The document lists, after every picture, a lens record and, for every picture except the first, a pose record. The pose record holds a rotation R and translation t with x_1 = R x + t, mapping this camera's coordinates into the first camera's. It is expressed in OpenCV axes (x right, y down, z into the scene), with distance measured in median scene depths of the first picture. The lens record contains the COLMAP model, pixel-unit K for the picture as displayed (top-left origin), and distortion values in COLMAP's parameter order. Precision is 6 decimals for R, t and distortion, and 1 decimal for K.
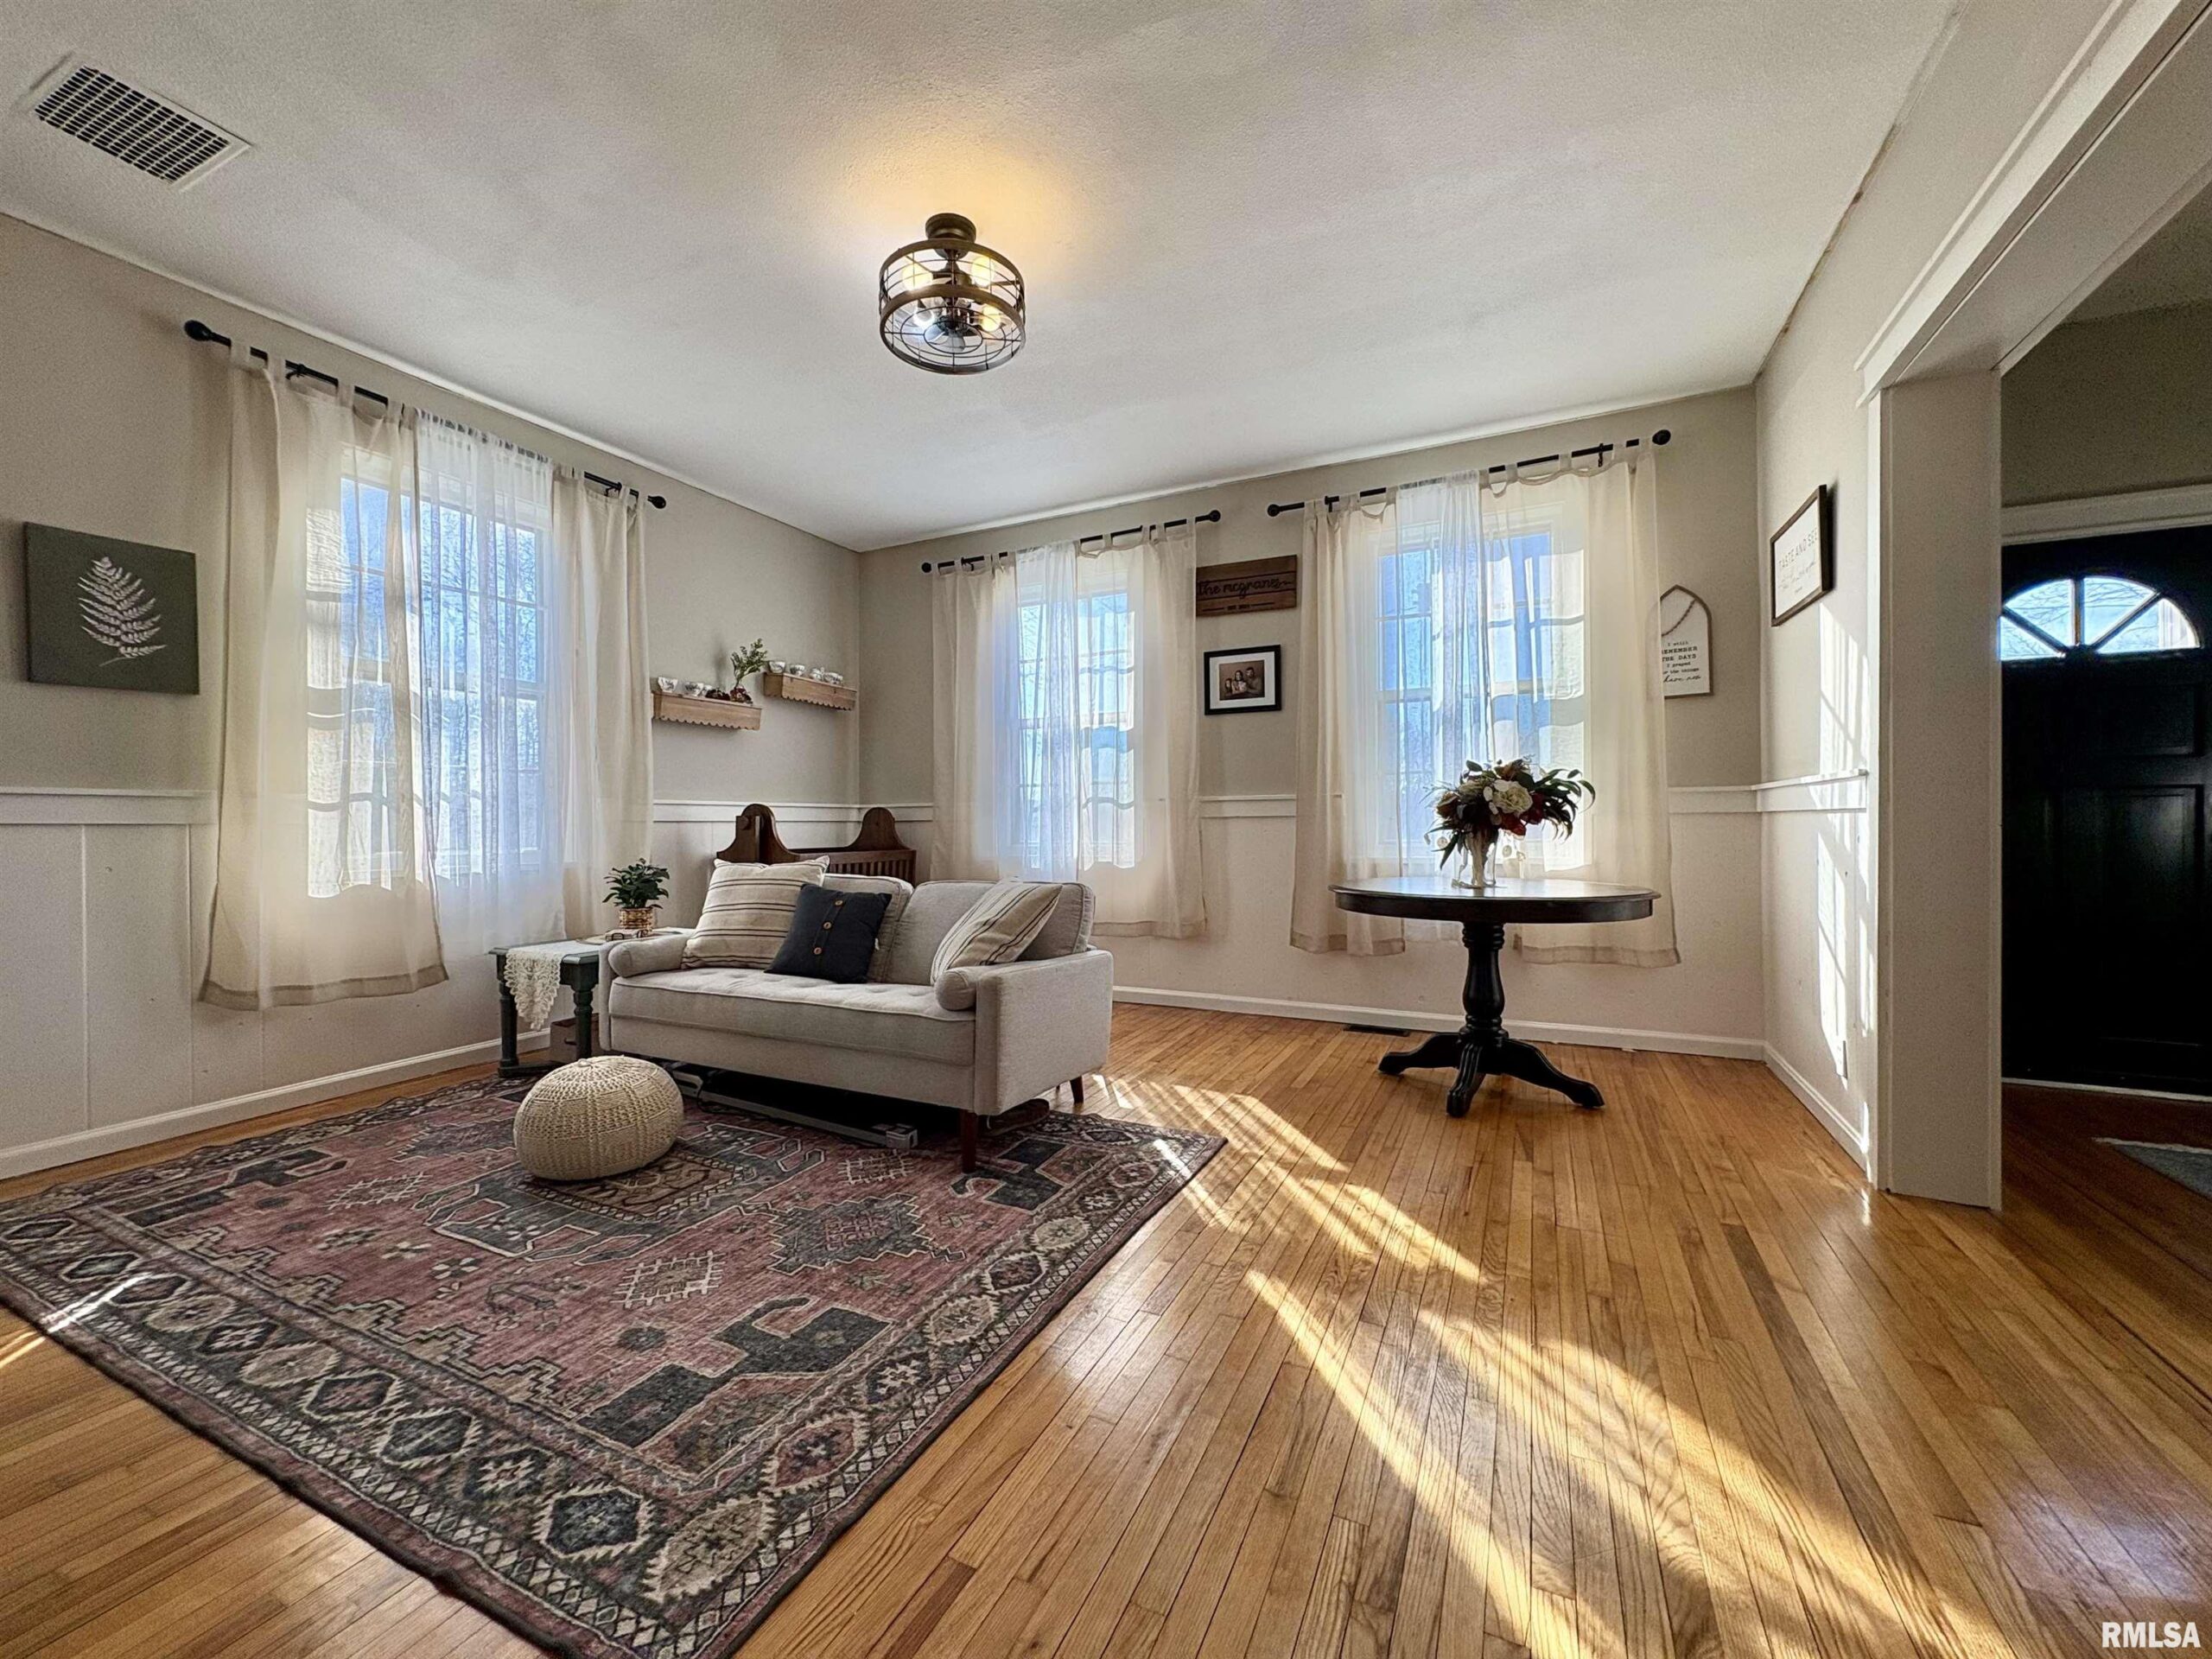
lens RADIAL K [[877.0, 0, 1102.7], [0, 877.0, 830.3], [0, 0, 1]] dist [-0.001901, 0.000230]
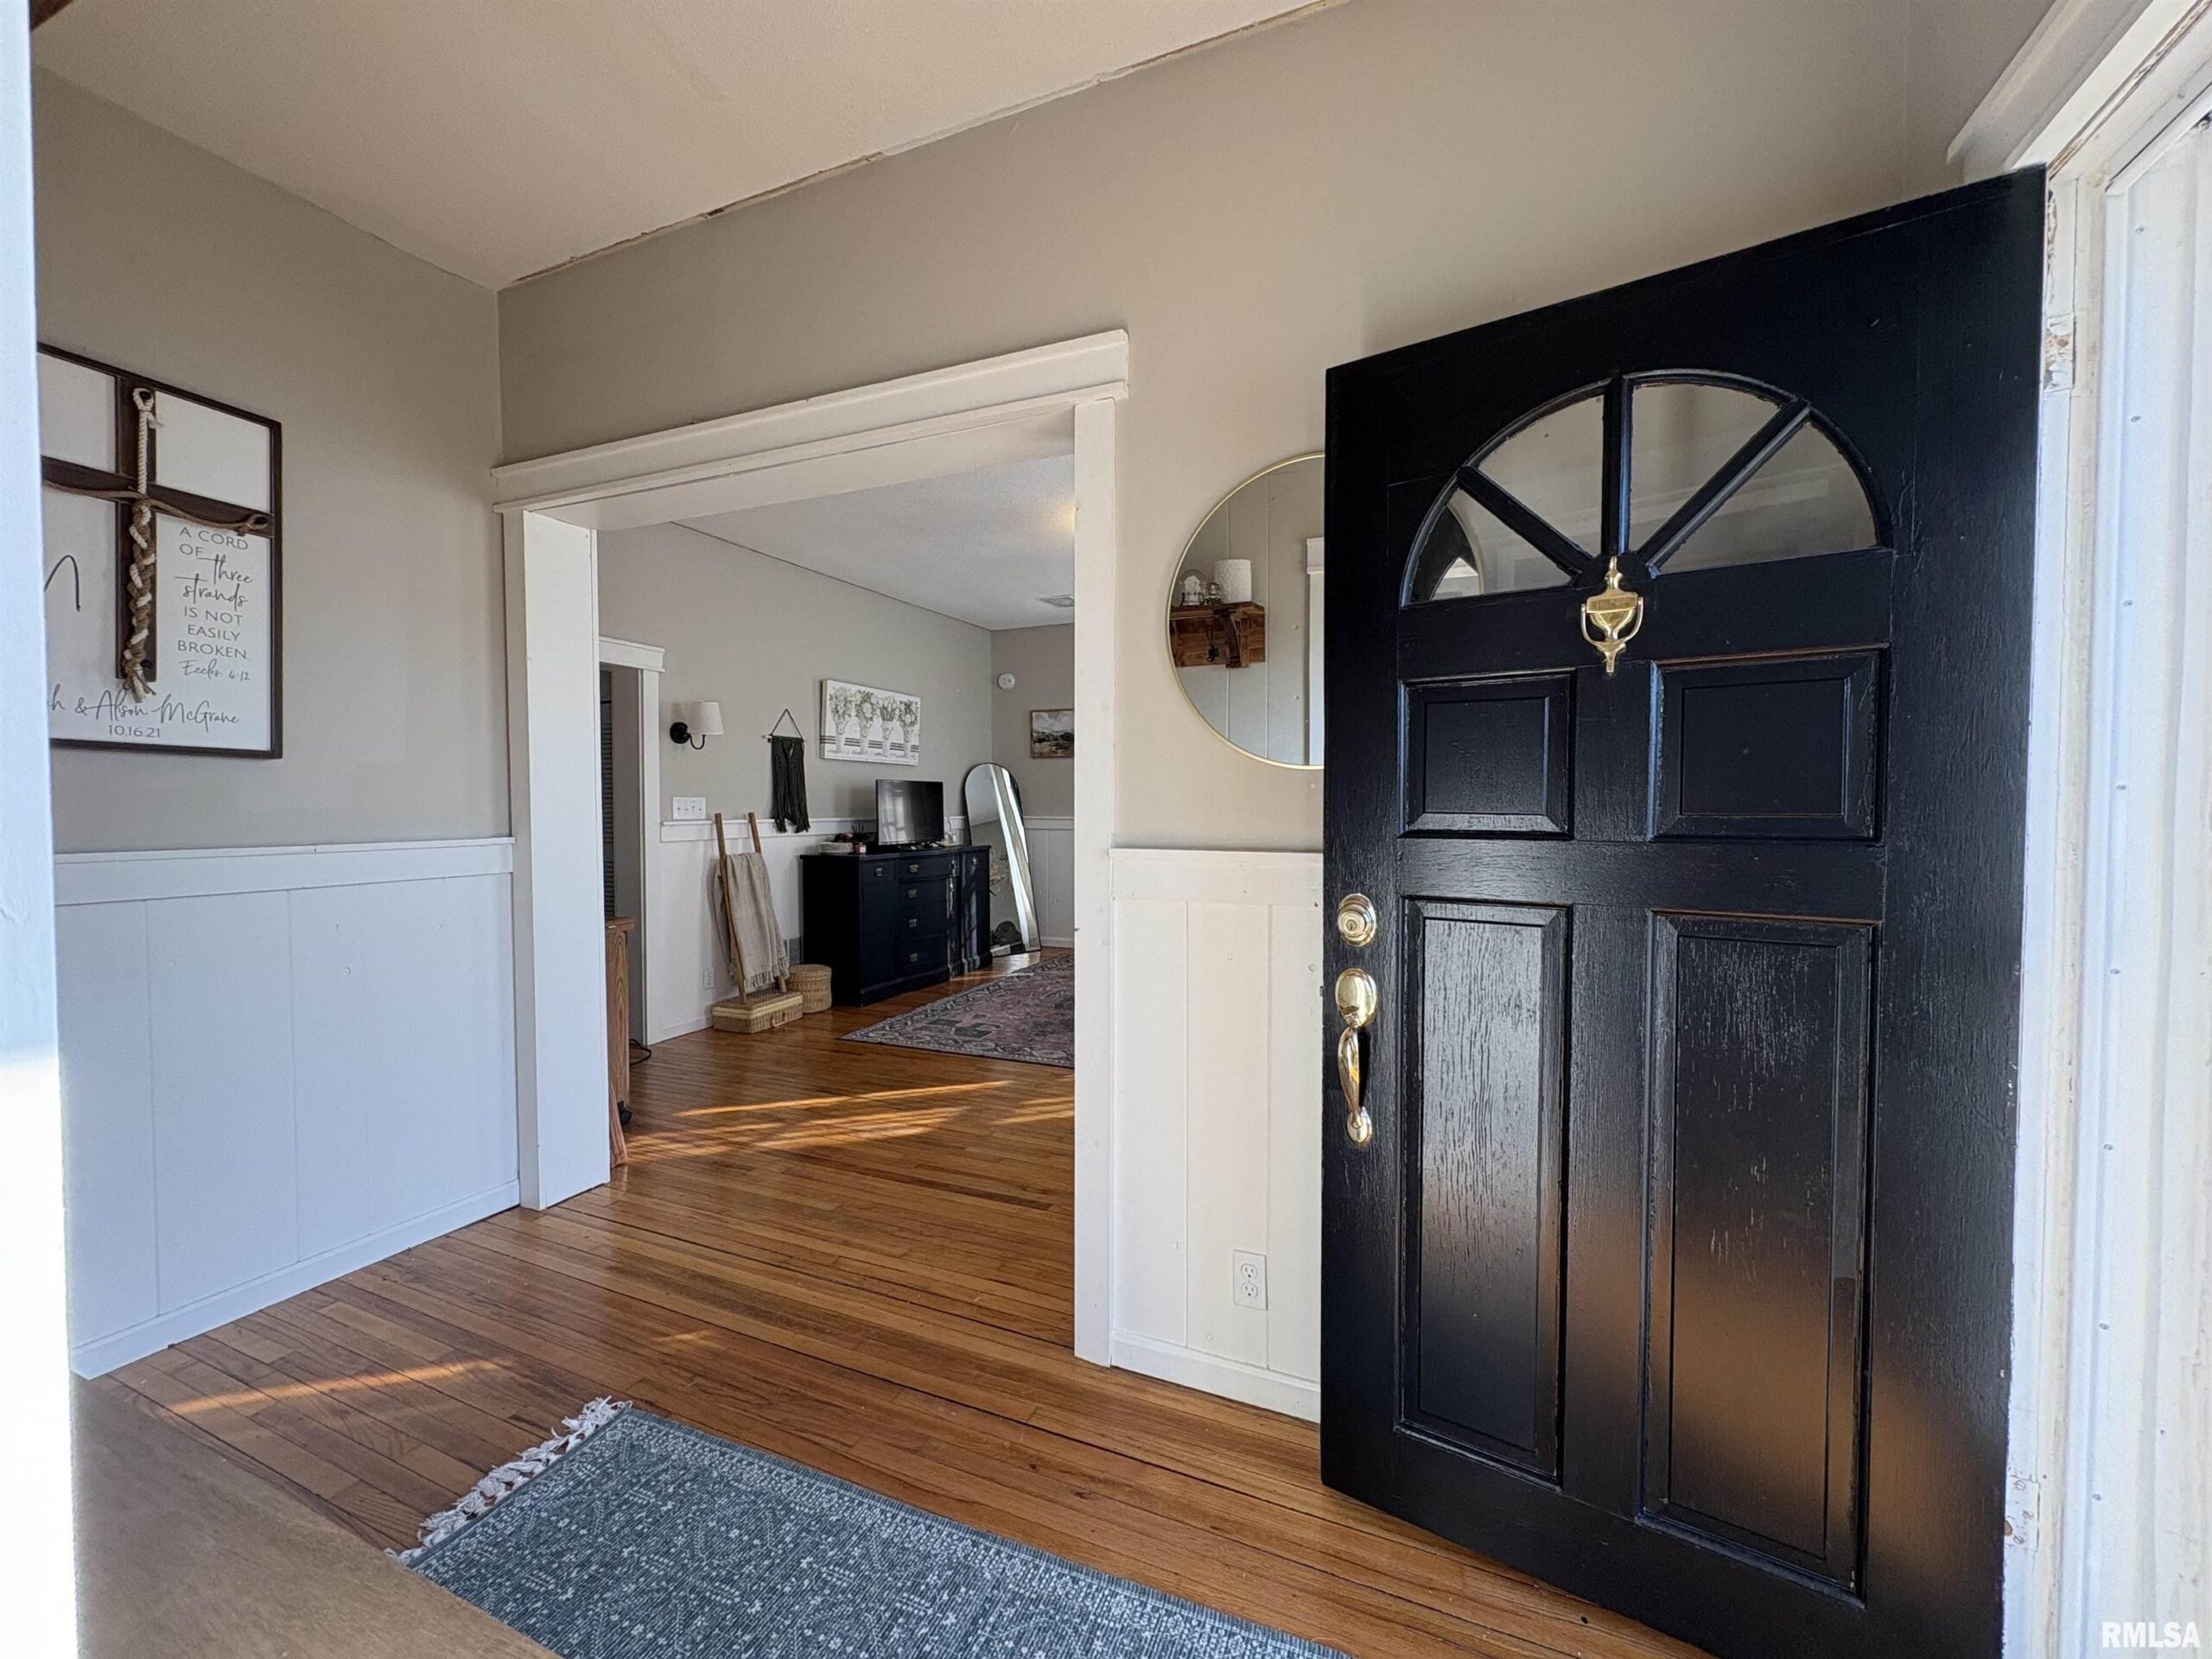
lens RADIAL K [[870.4, 0, 1114.1], [0, 870.4, 819.7], [0, 0, 1]] dist [0.000916, 0.000235]
pose [[0.055563, 0.026184, -0.998112, 1.326063], [-0.002590, 0.999656, 0.026081, -0.094547], [0.998452, 0.001136, 0.055611, 0.692770]]
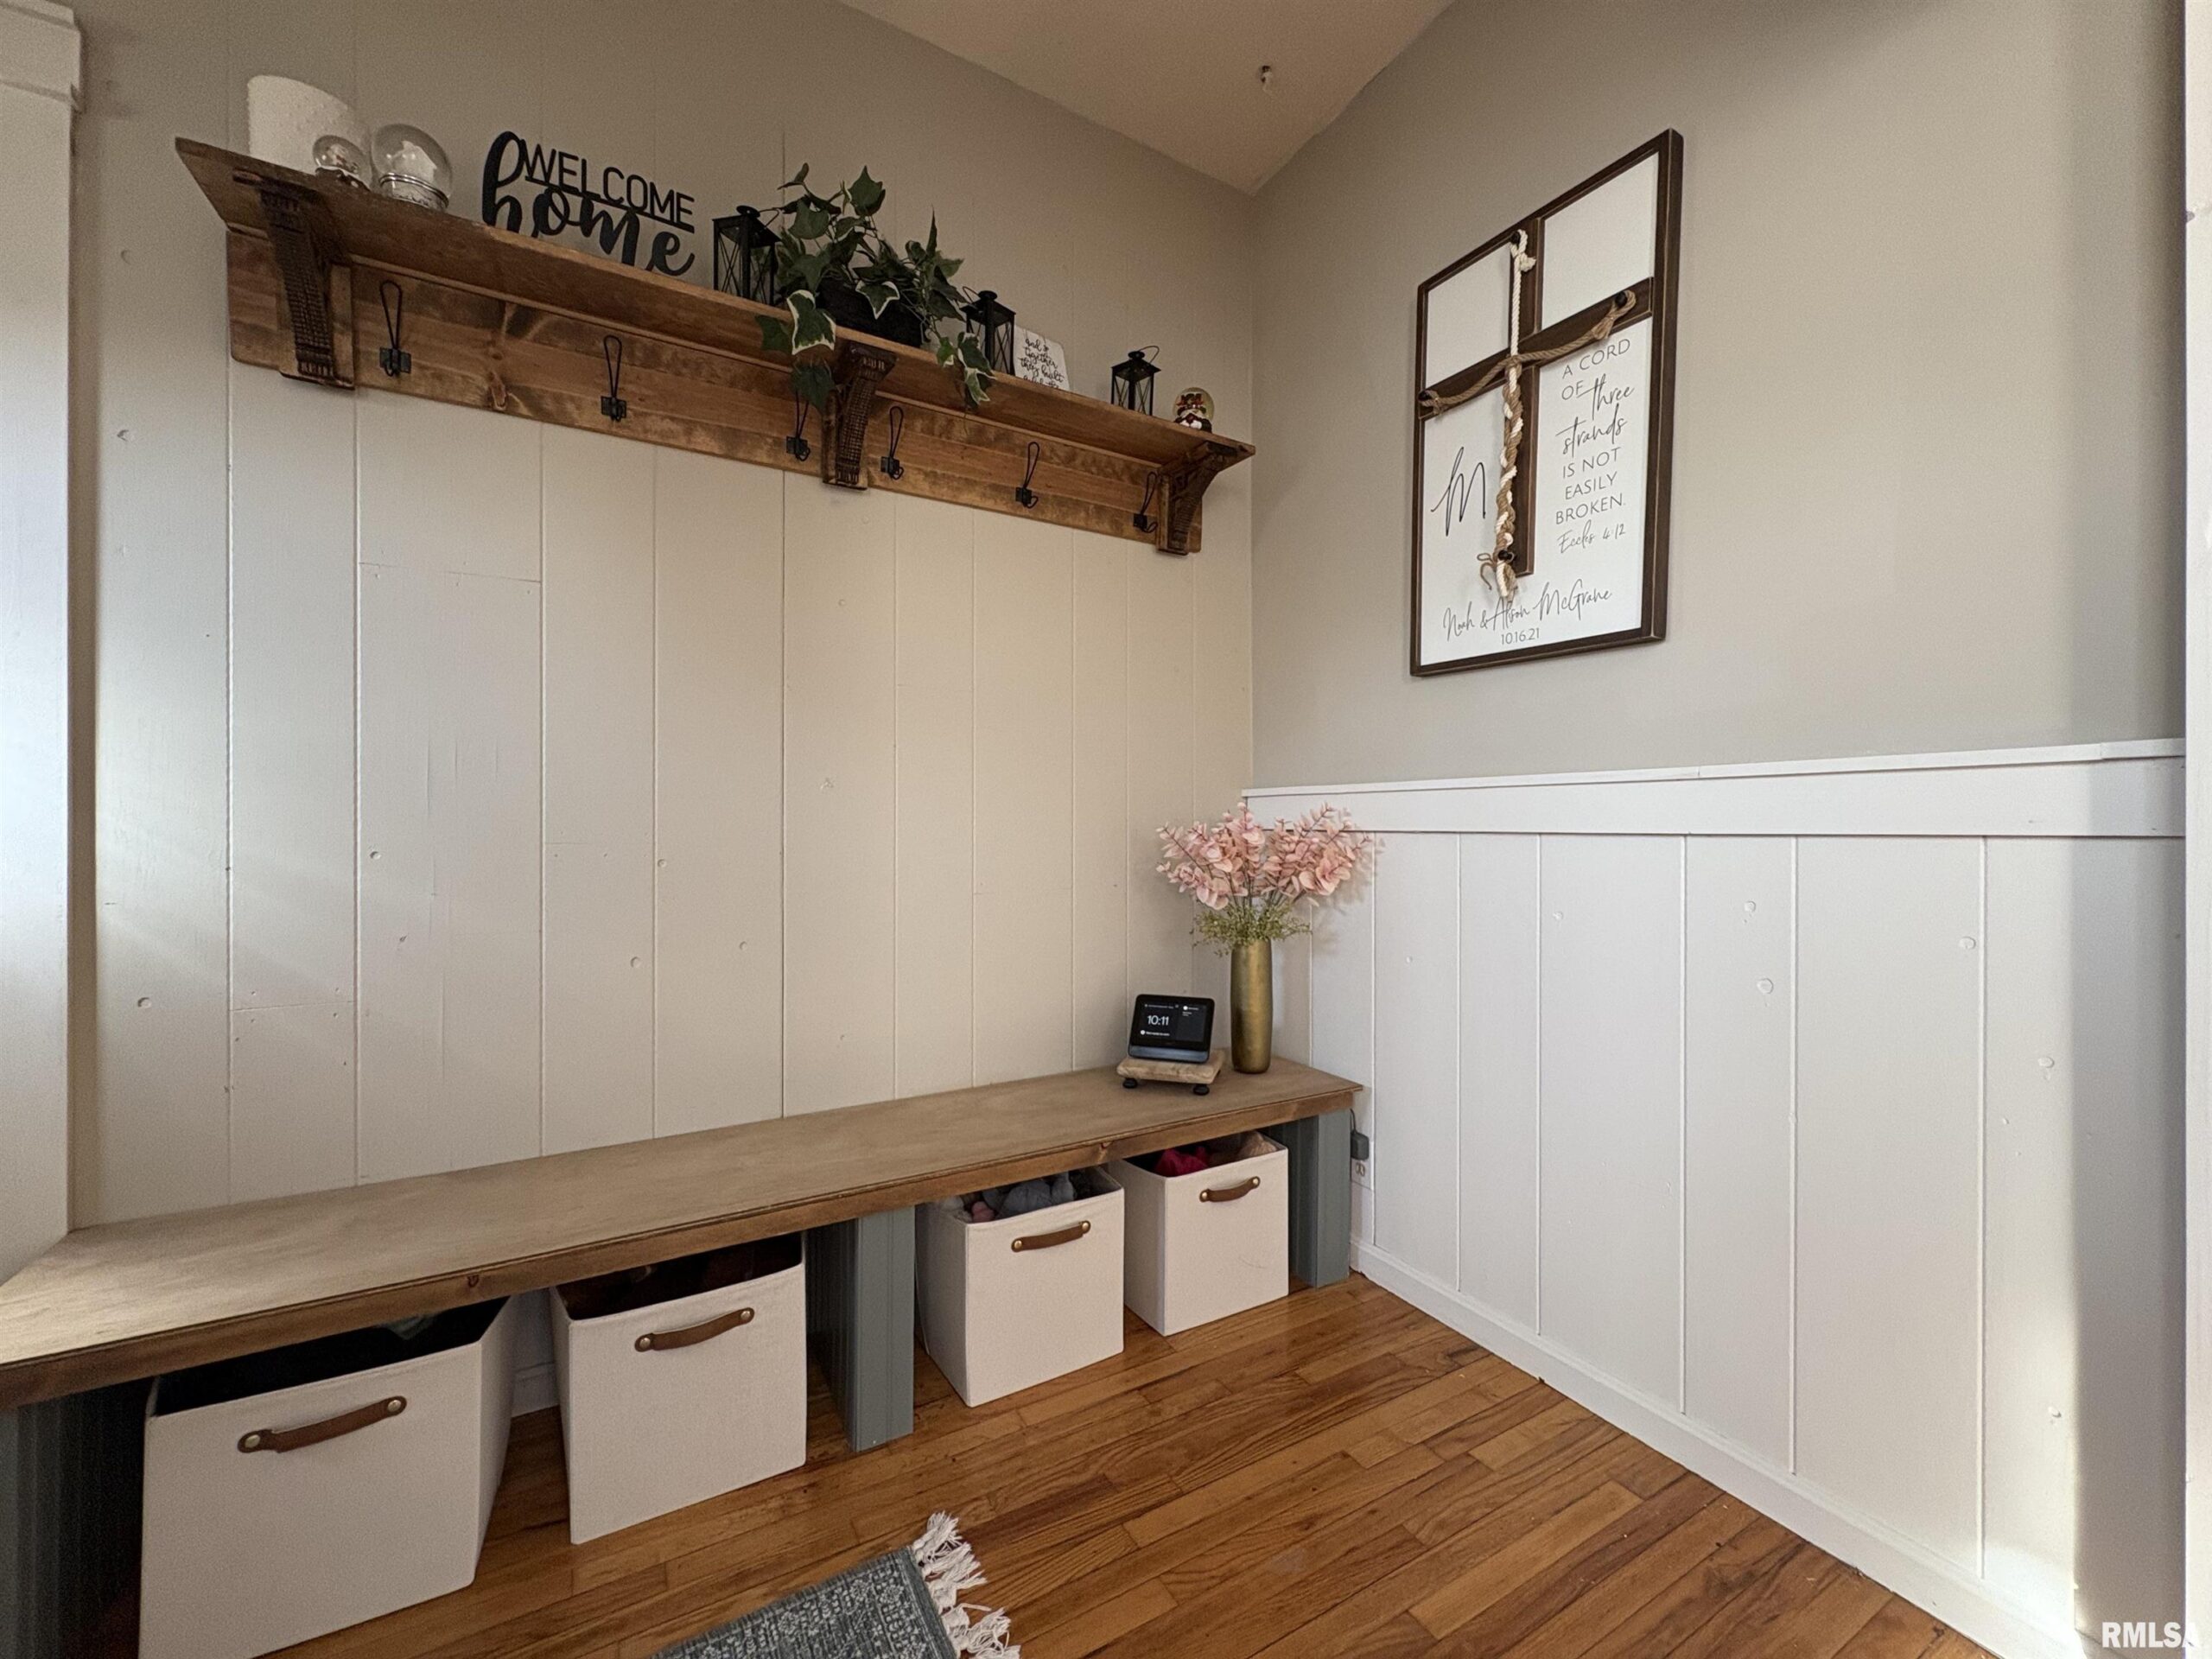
lens RADIAL K [[877.0, 0, 1102.7], [0, 877.0, 830.3], [0, 0, 1]] dist [-0.001901, 0.000230]
pose [[-0.828799, -0.003241, 0.559537, 0.601510], [0.000847, 0.999975, 0.007048, -0.026577], [-0.559546, 0.006316, -0.828776, 0.622504]]
